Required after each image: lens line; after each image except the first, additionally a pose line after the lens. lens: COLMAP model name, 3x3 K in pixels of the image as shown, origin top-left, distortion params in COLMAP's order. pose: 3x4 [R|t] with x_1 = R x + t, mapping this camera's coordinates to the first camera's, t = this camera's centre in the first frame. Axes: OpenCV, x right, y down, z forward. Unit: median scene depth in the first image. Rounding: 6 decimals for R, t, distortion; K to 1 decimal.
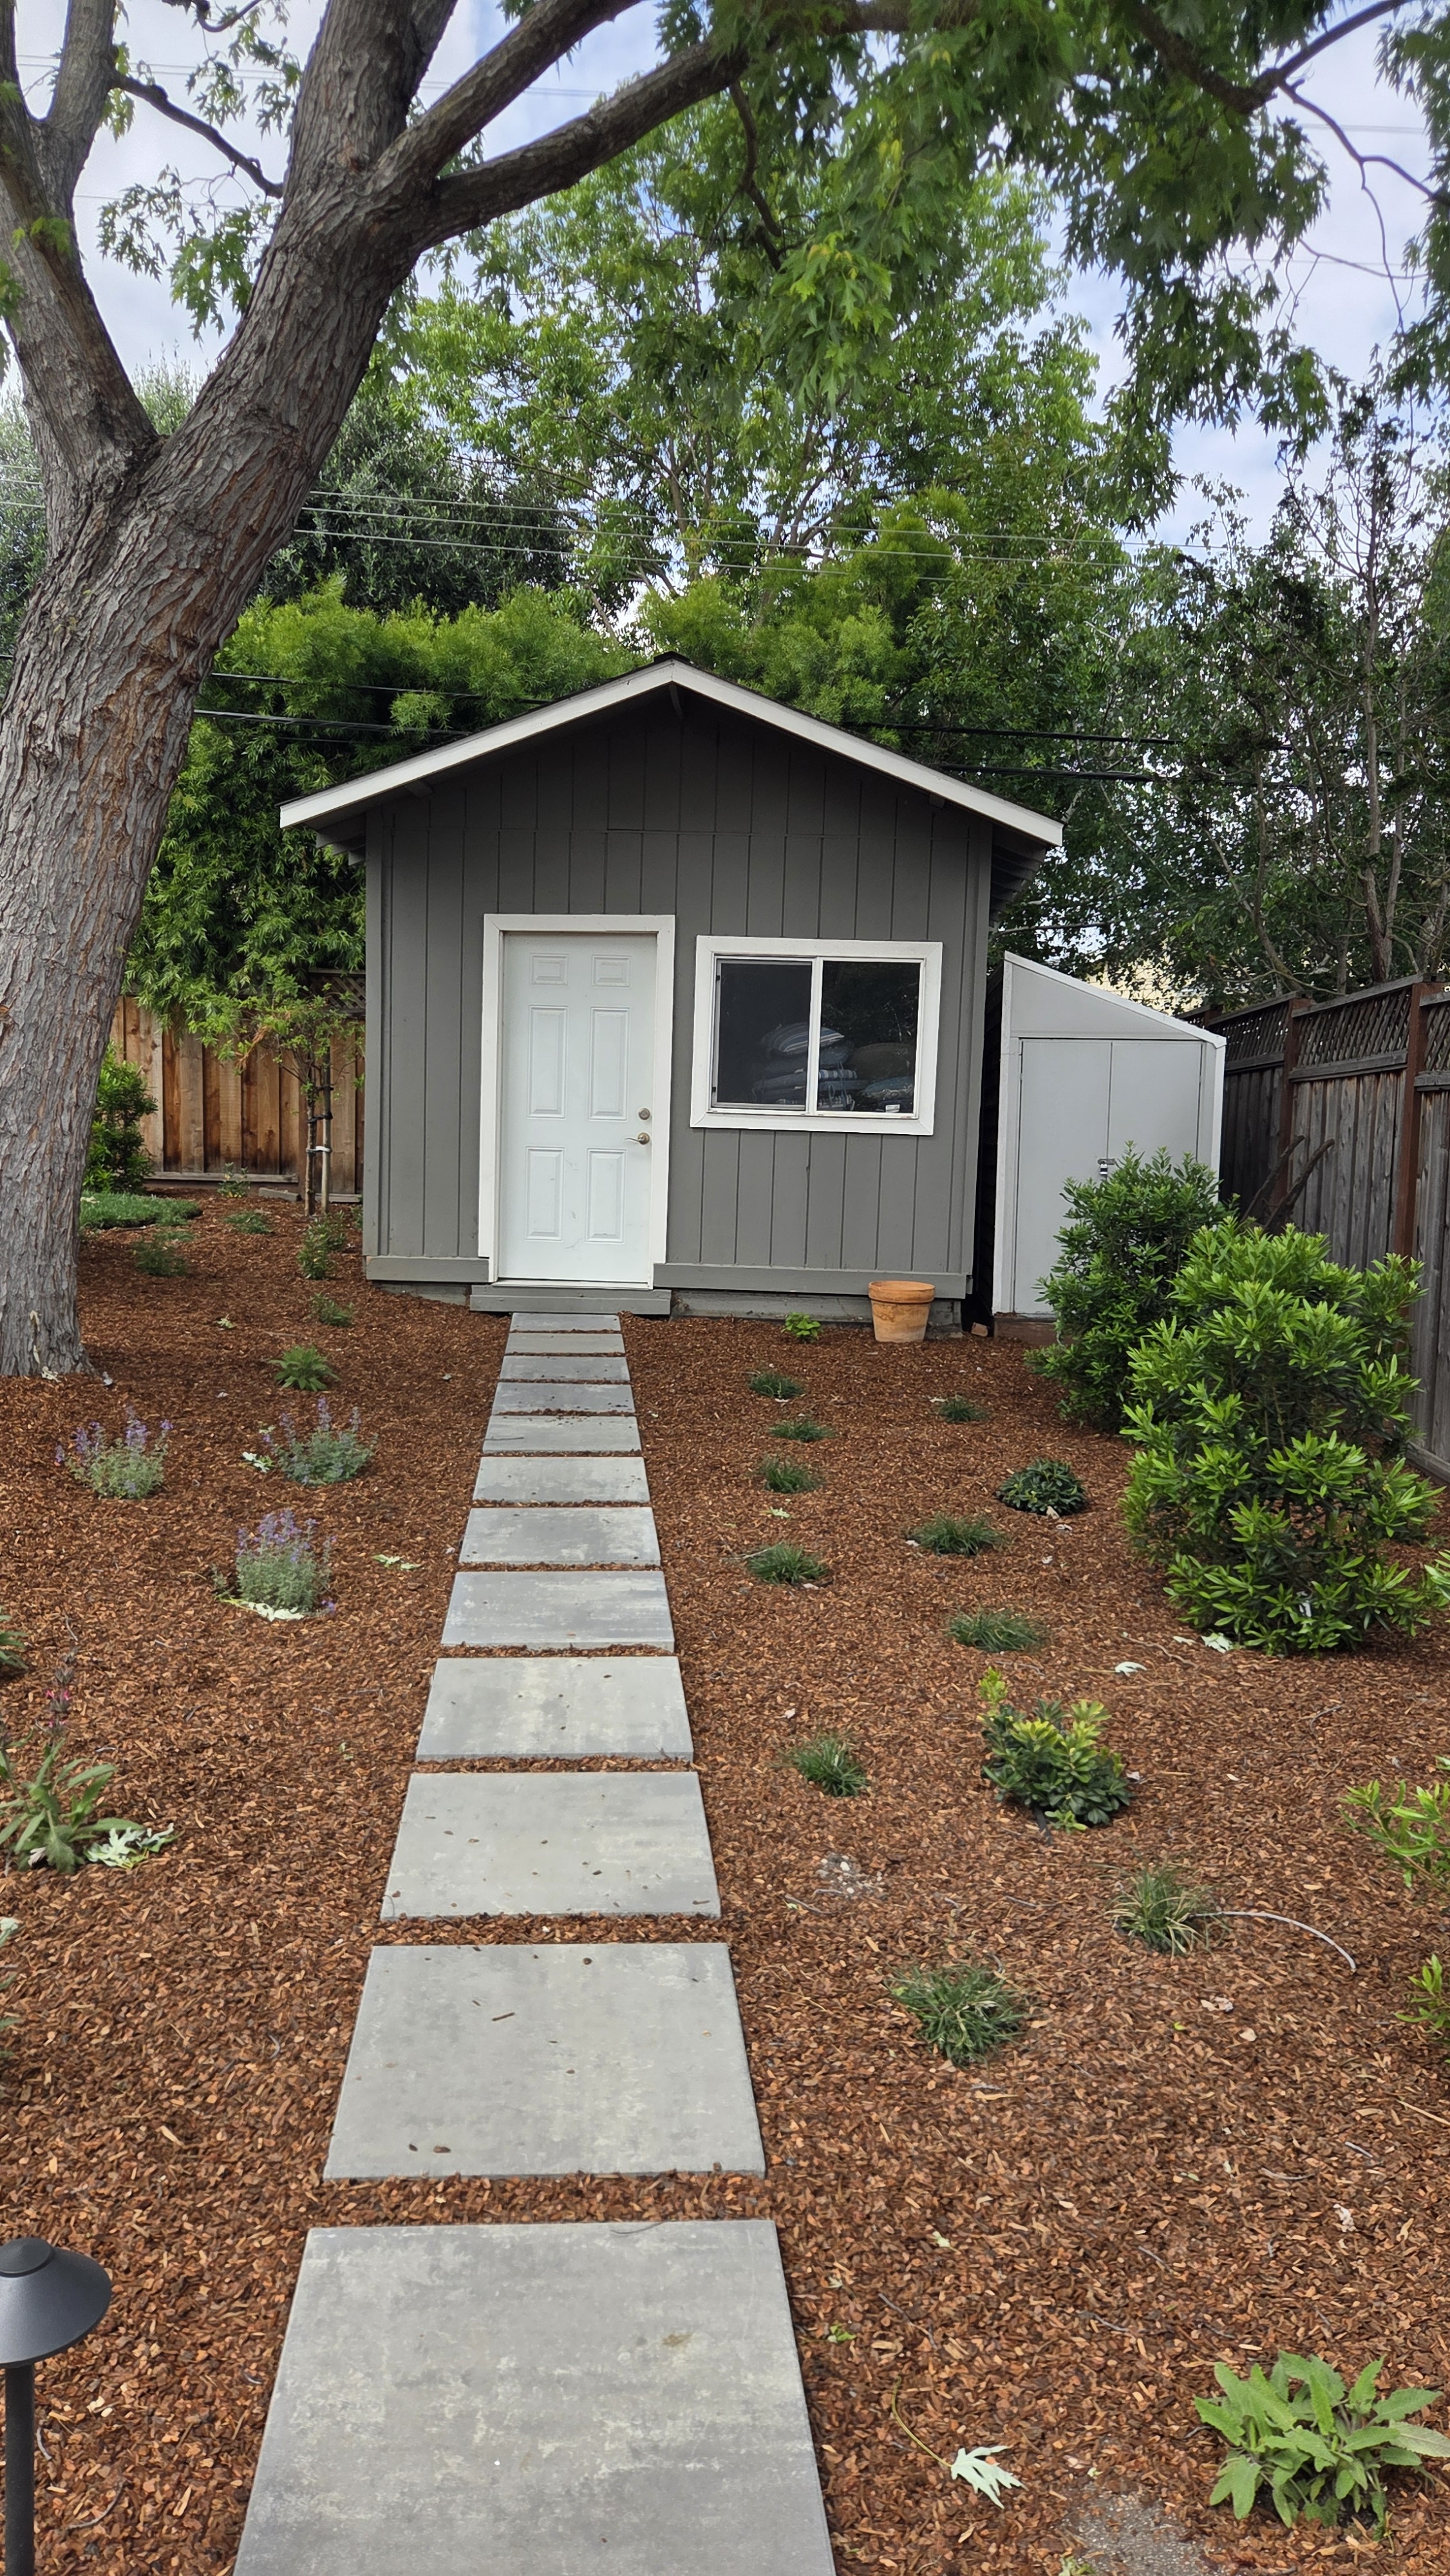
lens RADIAL K [[1716.0, 0, 725.0], [0, 1716.0, 1288.0], [0, 0, 1]] dist [0.063343, -0.055785]
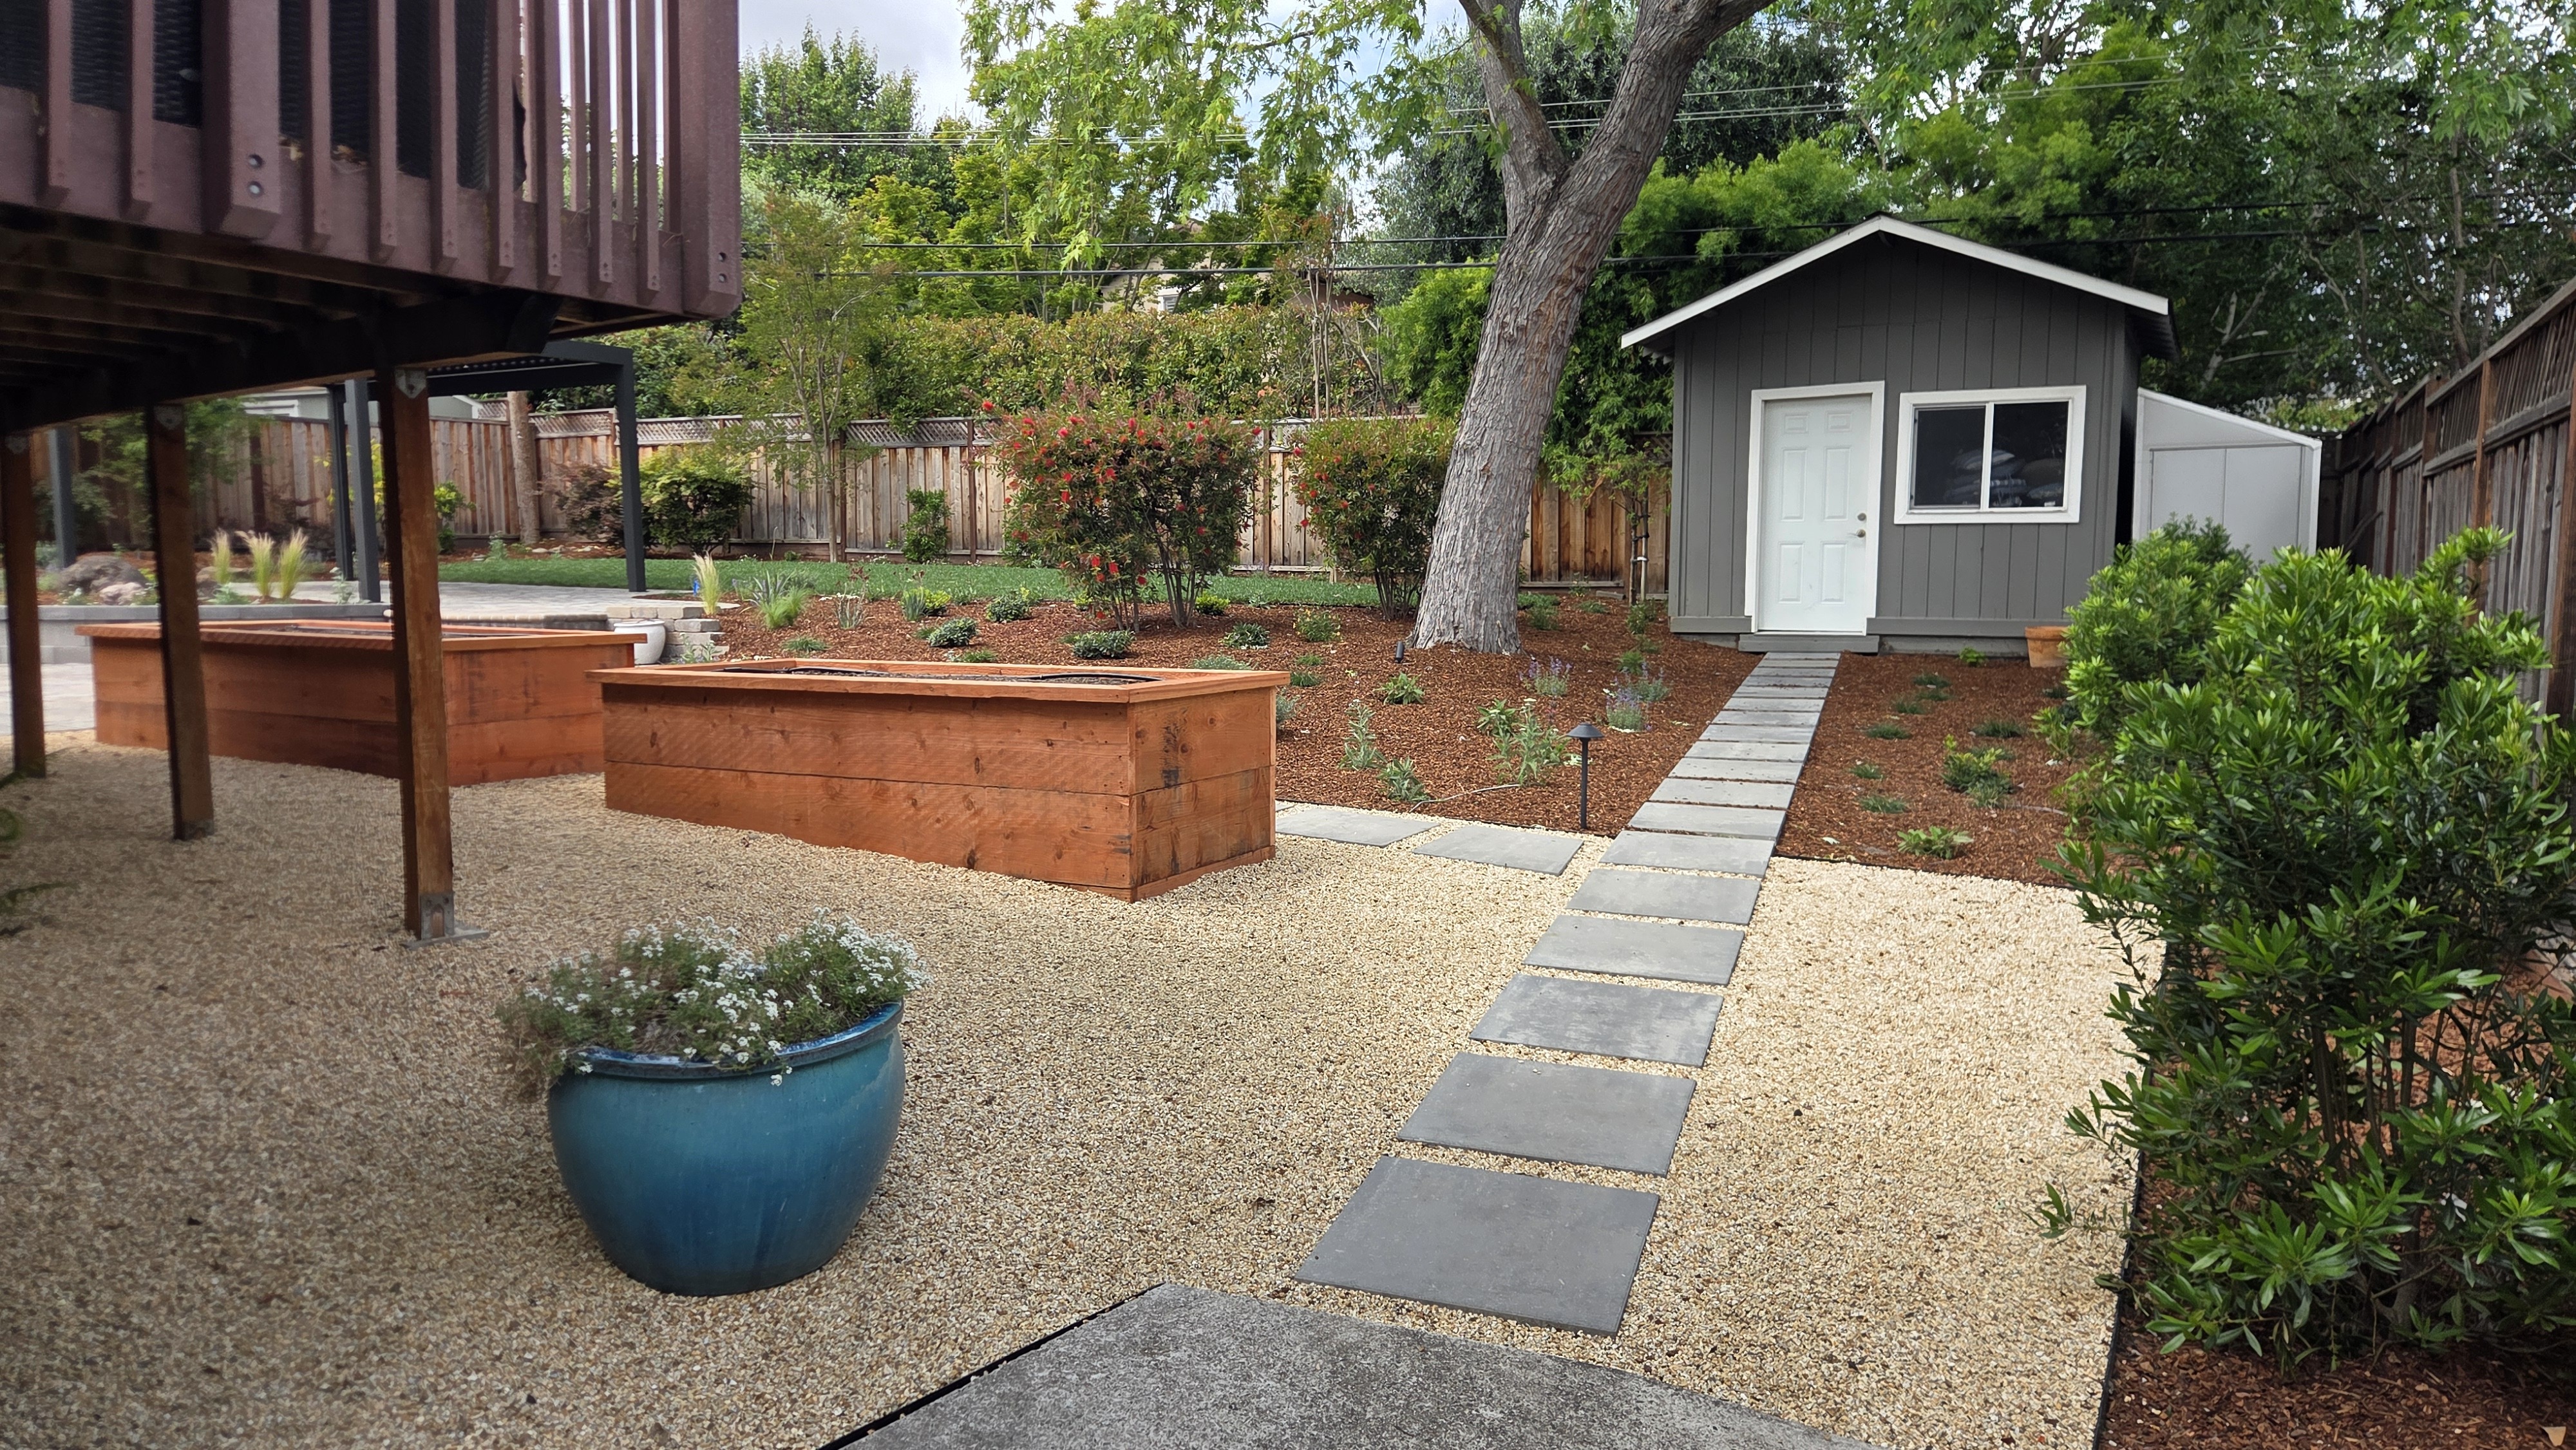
lens RADIAL K [[1716.0, 0, 1288.0], [0, 1716.0, 725.0], [0, 0, 1]] dist [0.063343, -0.055785]
pose [[0.909709, 0.008079, -0.415168, 0.112917], [-0.012138, 0.999901, -0.007139, 0.086859], [0.415069, 0.011534, 0.909717, -0.508602]]
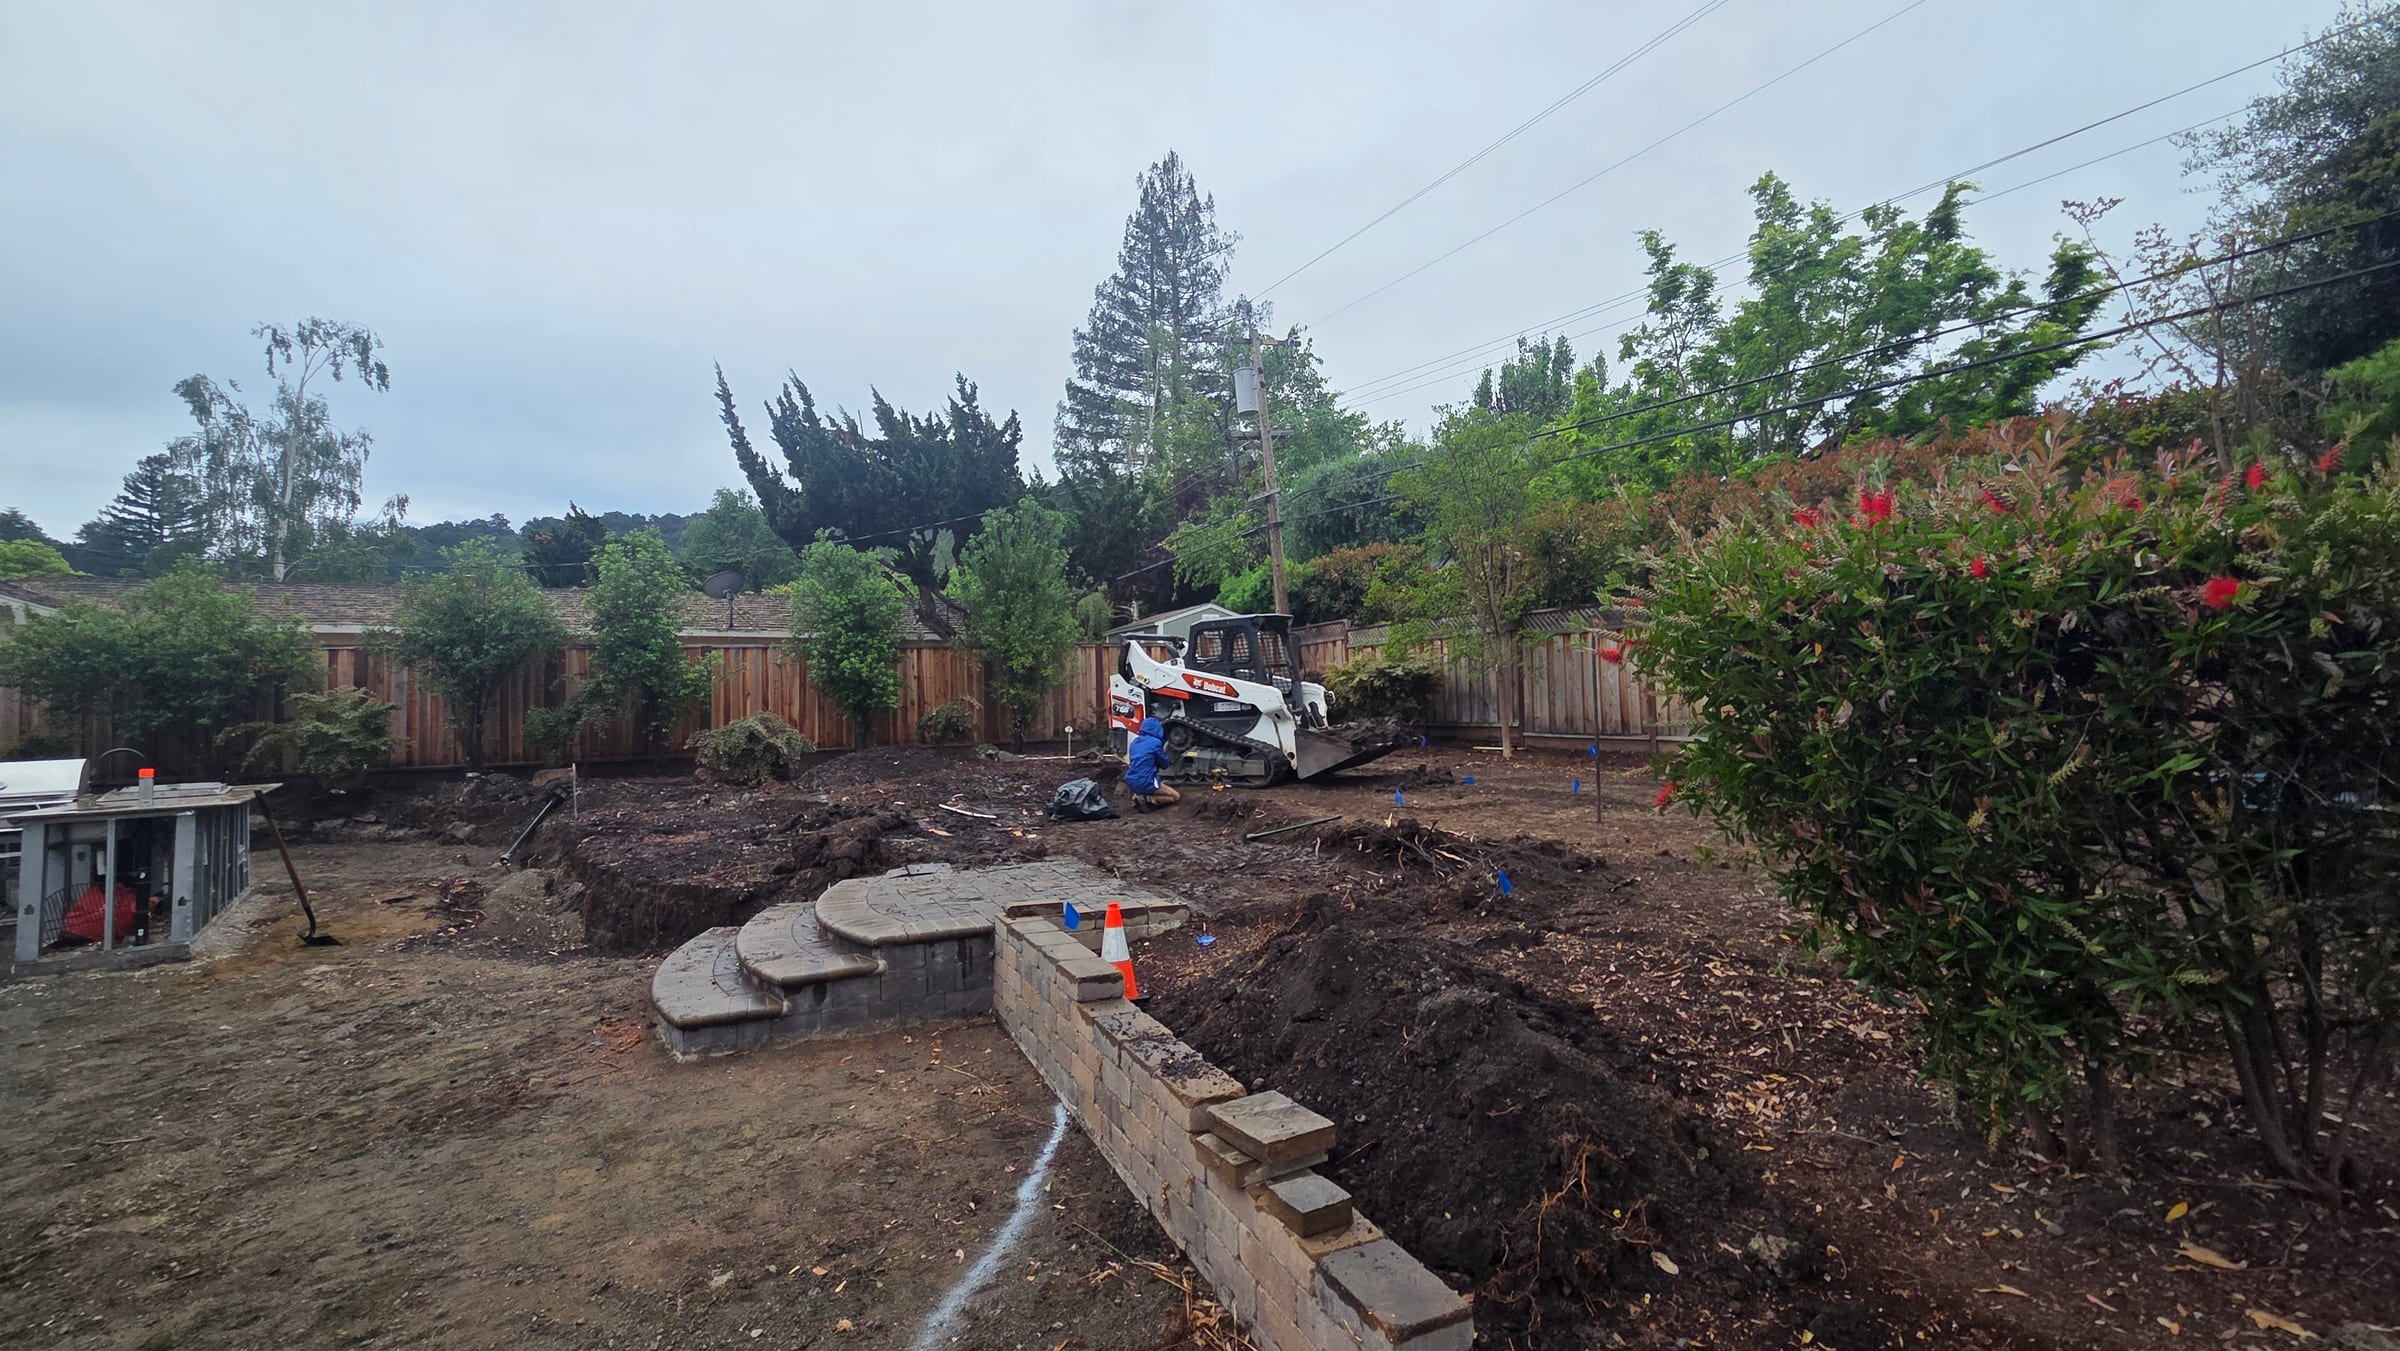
lens RADIAL K [[967.4, 0, 1197.4], [0, 967.4, 671.4], [0, 0, 1]] dist [0.001669, 0.000366]
pose [[0.482050, -0.075860, -0.872853, -0.444938], [-0.043330, 0.992961, -0.110229, -0.083365], [0.875071, 0.090956, 0.475370, 0.333118]]
